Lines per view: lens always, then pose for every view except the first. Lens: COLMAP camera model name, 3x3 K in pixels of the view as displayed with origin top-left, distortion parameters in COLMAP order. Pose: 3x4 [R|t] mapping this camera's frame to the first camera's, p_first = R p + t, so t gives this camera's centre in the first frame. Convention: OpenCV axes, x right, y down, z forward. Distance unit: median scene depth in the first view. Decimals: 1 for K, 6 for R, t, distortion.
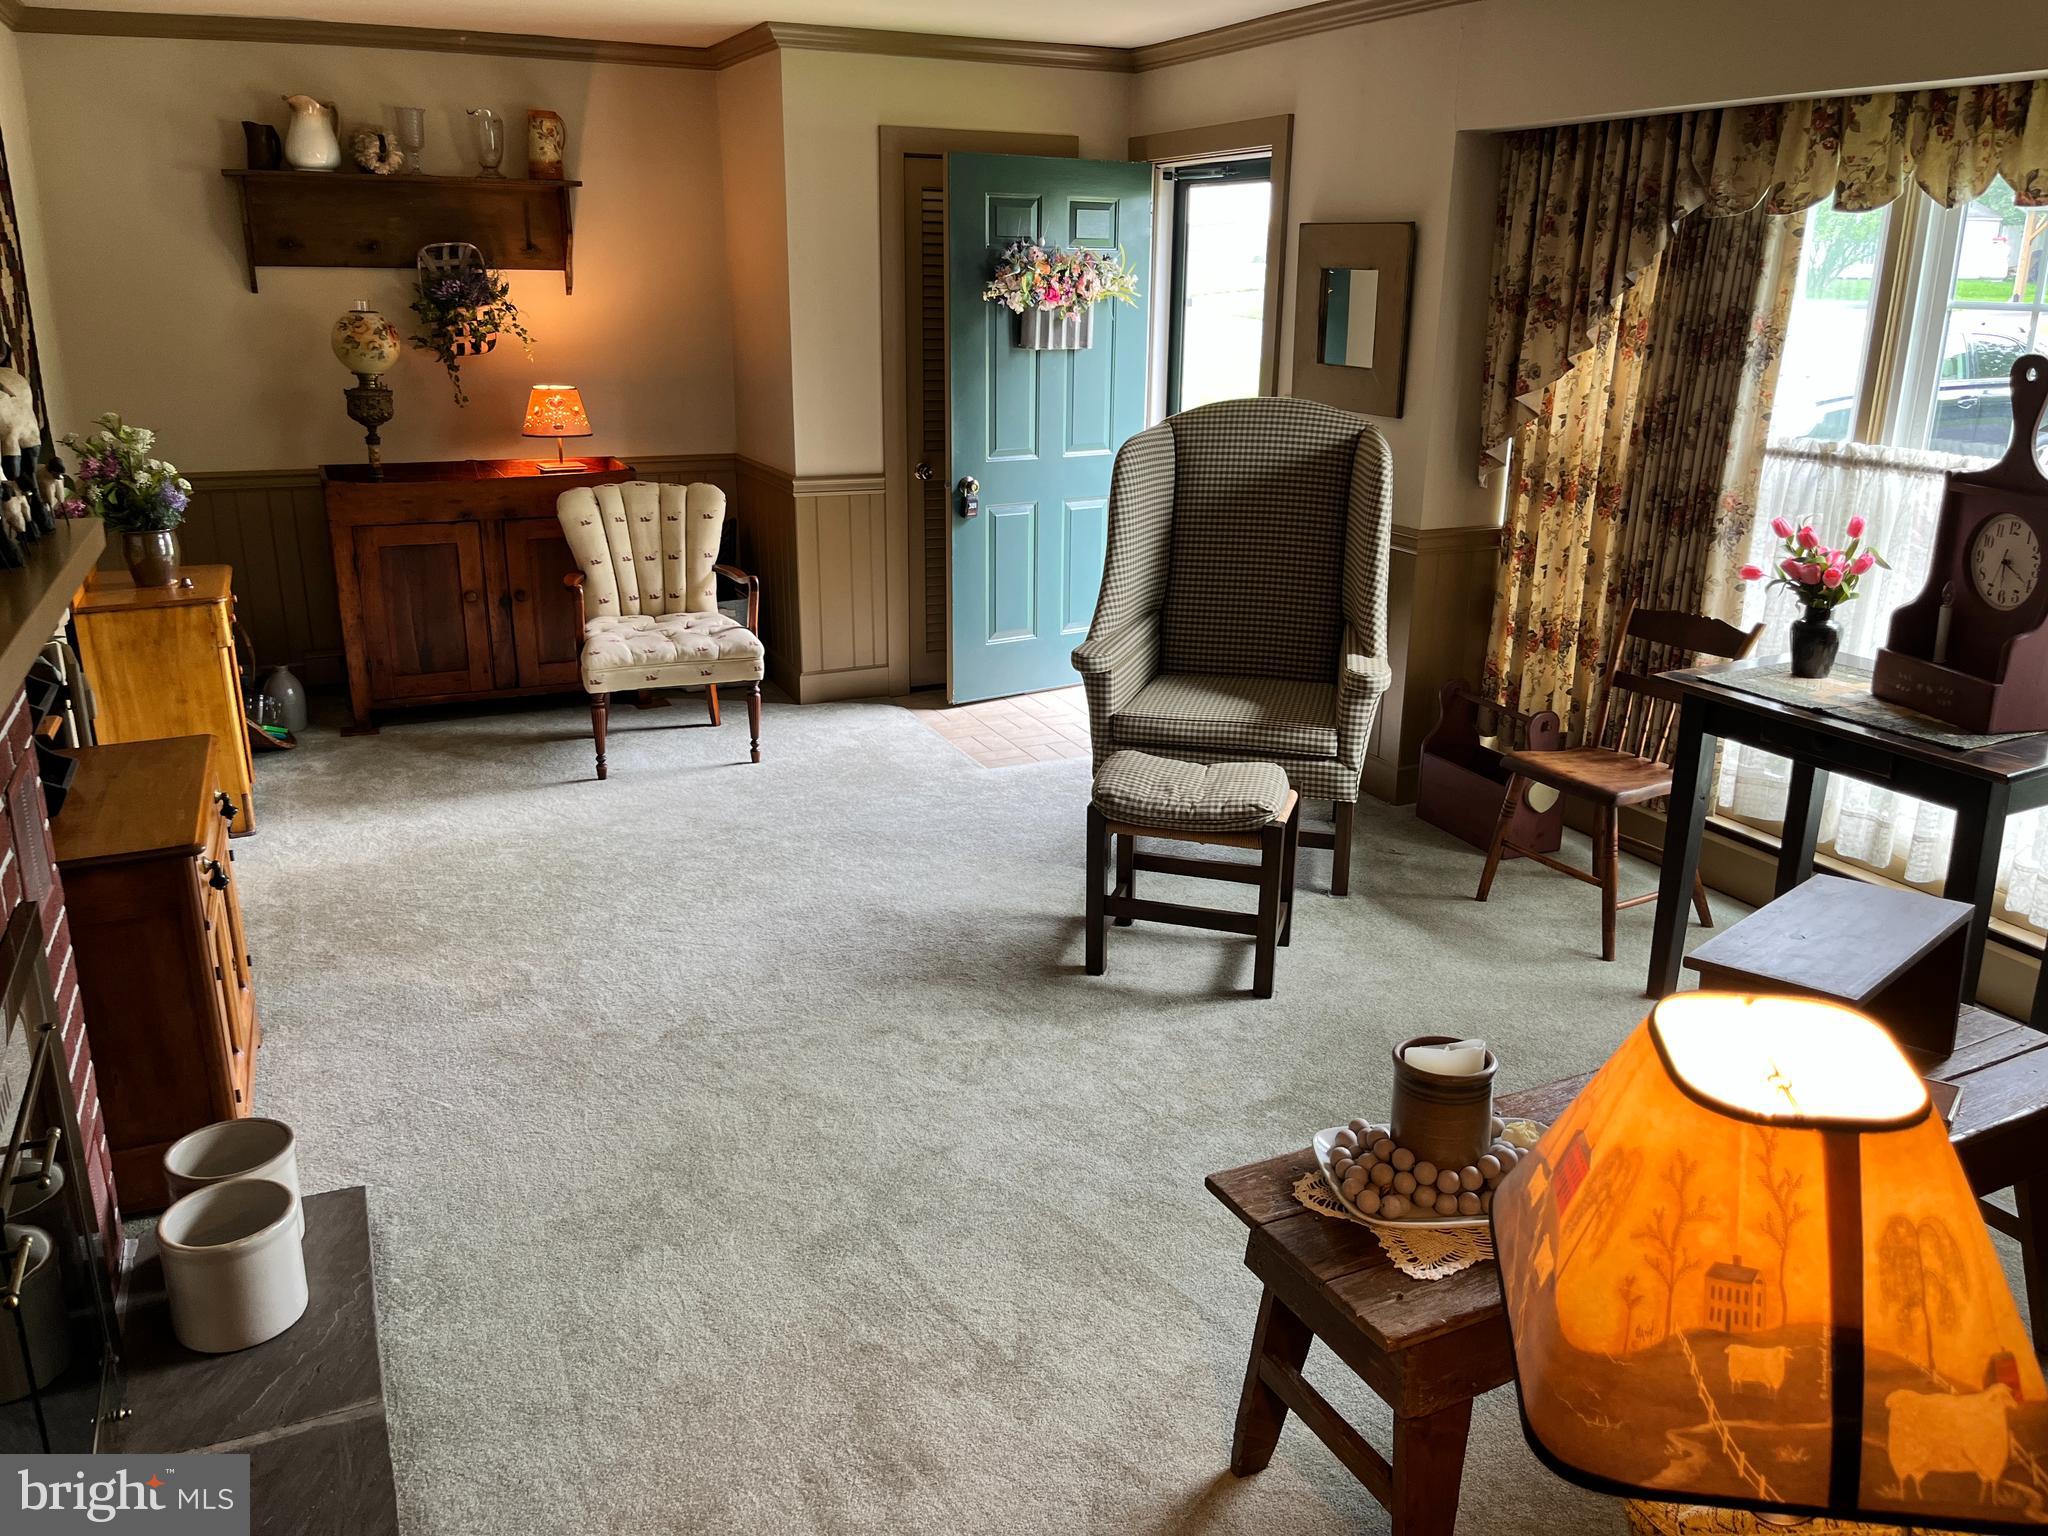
lens RADIAL K [[1550.9, 0, 1042.7], [0, 1550.9, 761.5], [0, 0, 1]] dist [0.056571, -0.064669]
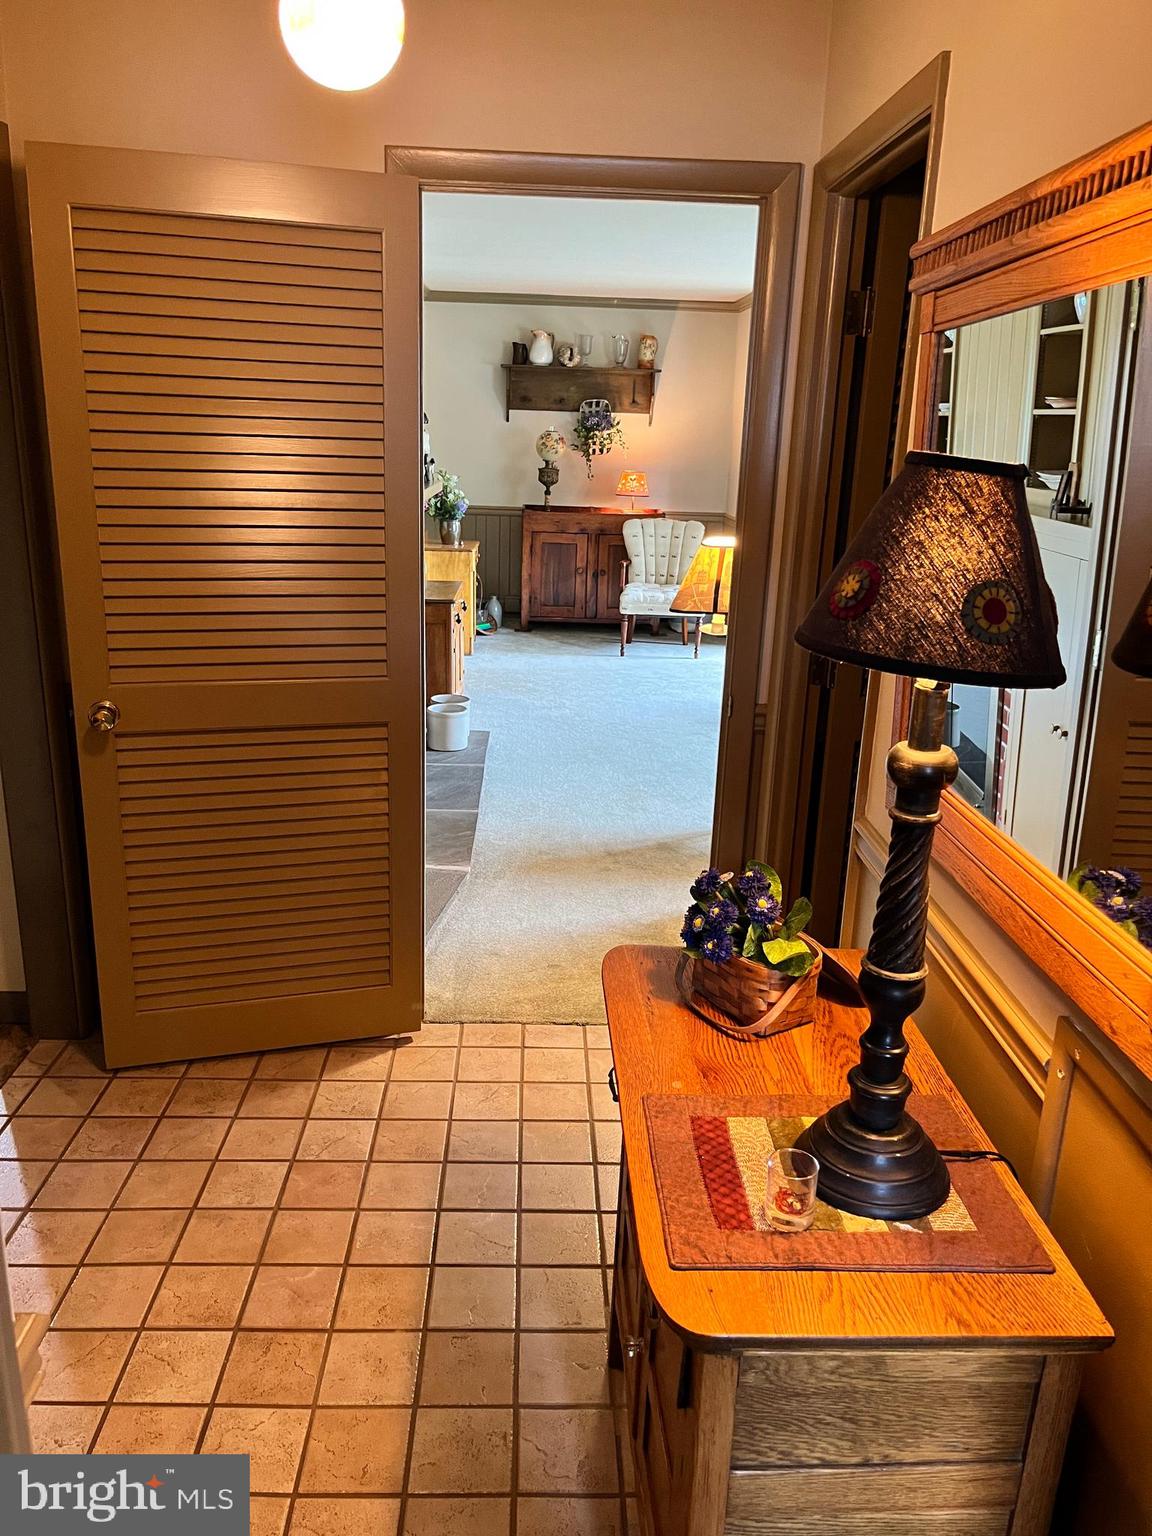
lens RADIAL K [[1163.2, 0, 564.0], [0, 1163.2, 773.2], [0, 0, 1]] dist [0.056571, -0.064669]
pose [[0.914666, 0.133807, -0.381421, 0.238821], [-0.143148, 0.989694, 0.003920, 0.157472], [0.378014, 0.051014, 0.924393, -0.417999]]
